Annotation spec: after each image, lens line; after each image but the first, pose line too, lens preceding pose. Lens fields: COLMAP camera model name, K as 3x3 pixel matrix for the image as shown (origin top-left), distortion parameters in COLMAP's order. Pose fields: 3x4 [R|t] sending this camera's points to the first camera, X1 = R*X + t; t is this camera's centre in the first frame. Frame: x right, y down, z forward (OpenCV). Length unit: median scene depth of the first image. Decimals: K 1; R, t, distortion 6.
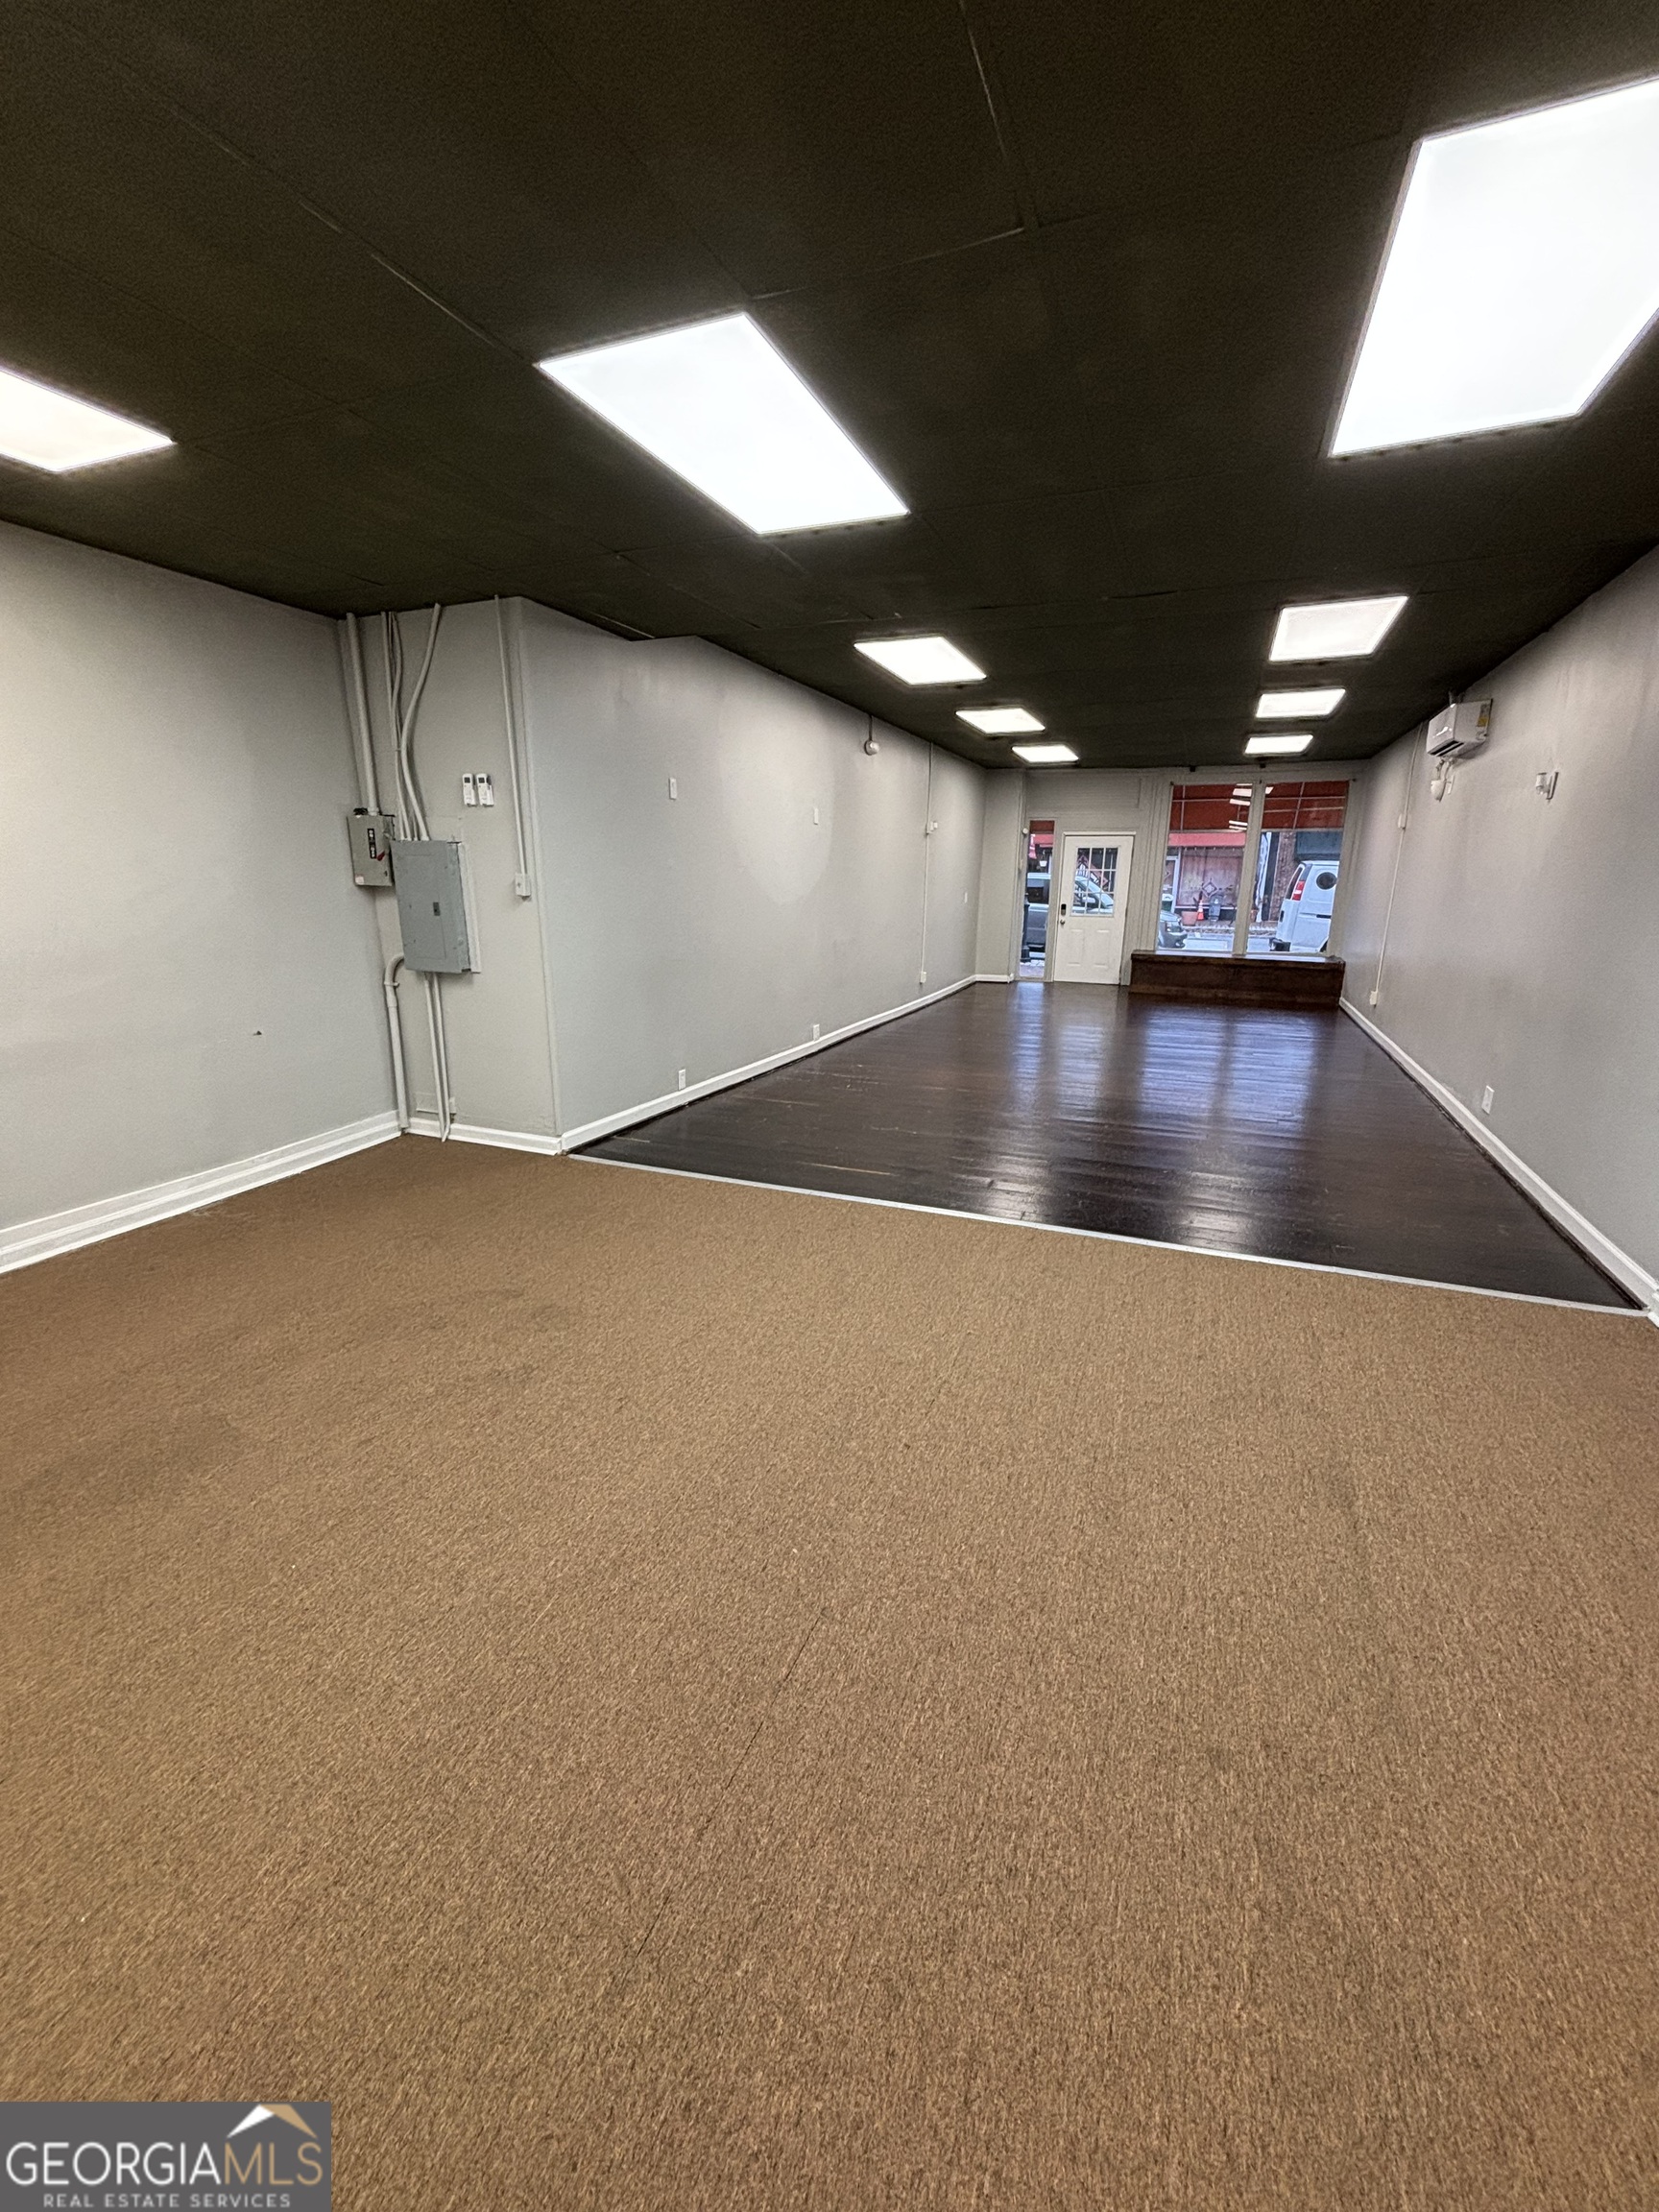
lens RADIAL K [[885.5, 0, 826.5], [0, 885.5, 1095.0], [0, 0, 1]] dist [0.001118, 0.000203]
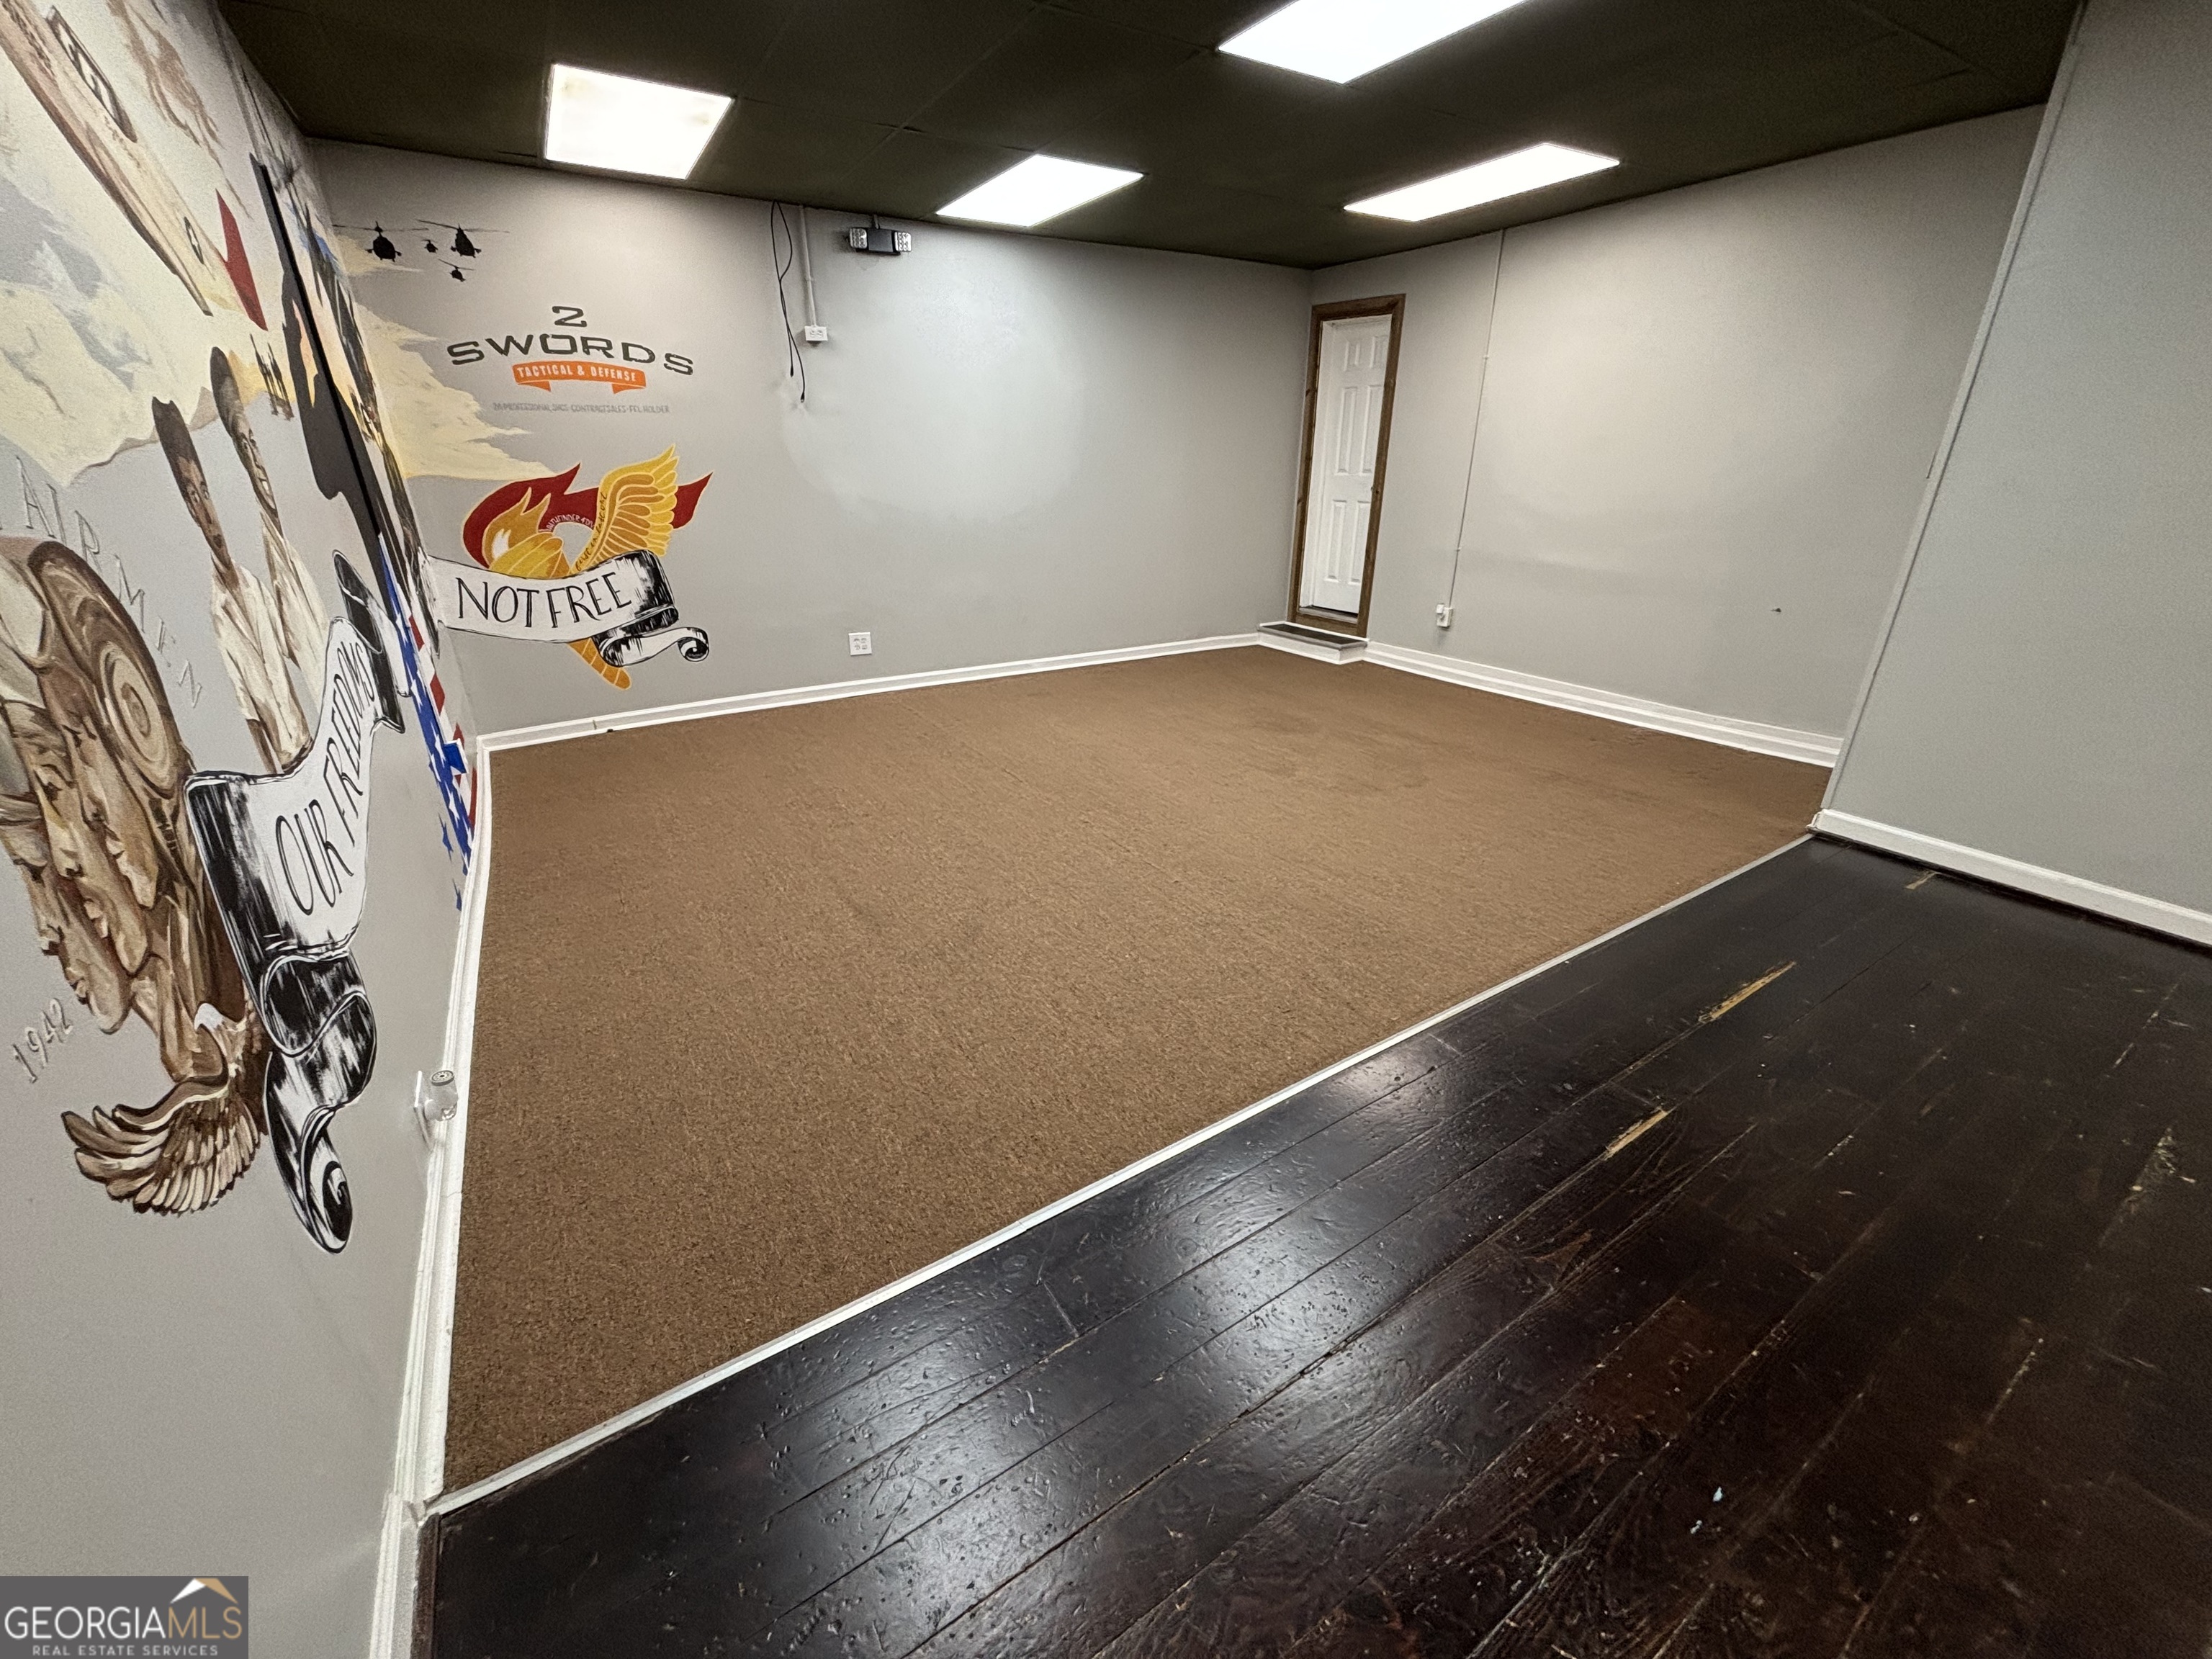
lens RADIAL K [[885.5, 0, 1102.7], [0, 885.5, 820.6], [0, 0, 1]] dist [0.001118, 0.000203]
pose [[-0.582430, 0.302191, -0.754623, 0.690862], [-0.197113, 0.848122, 0.491767, -0.215045], [0.788620, 0.435166, -0.434406, 0.928634]]
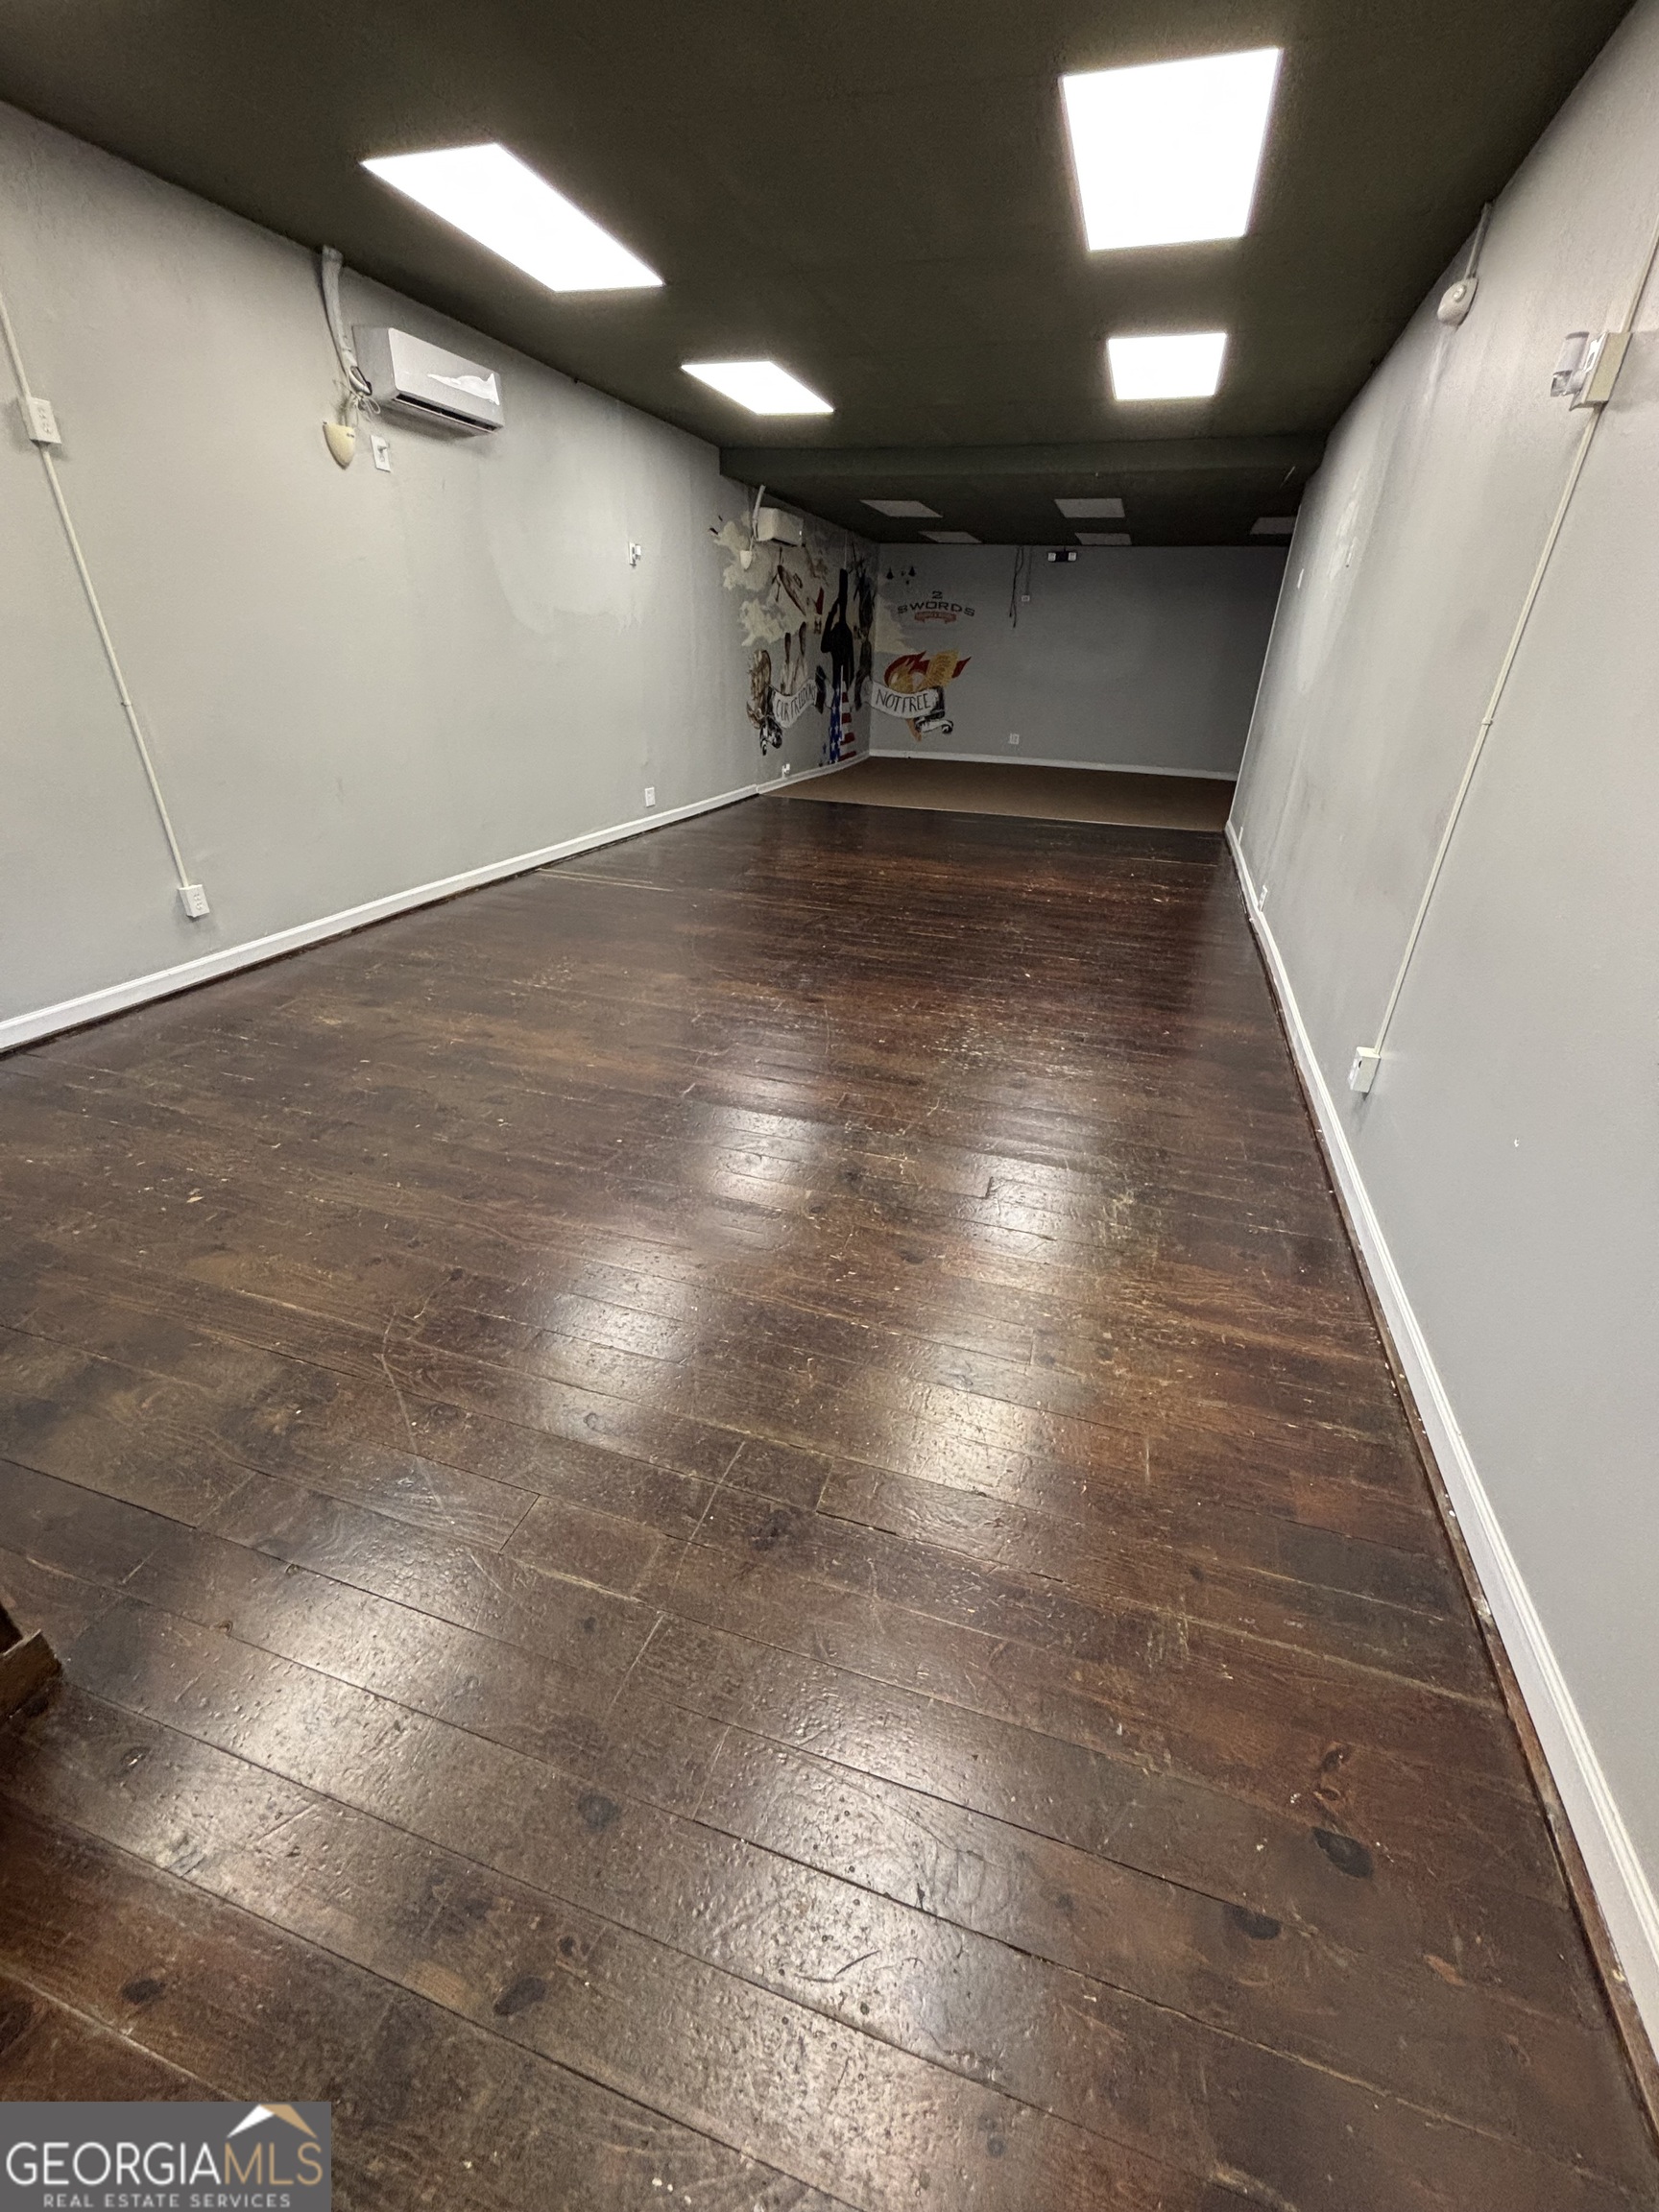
lens RADIAL K [[885.5, 0, 830.8], [0, 885.5, 1101.1], [0, 0, 1]] dist [0.001118, 0.000203]
pose [[-0.996024, -0.006991, -0.088809, 0.678905], [-0.063712, 0.752672, 0.655305, -0.687009], [0.062262, 0.658358, -0.750125, 2.856212]]
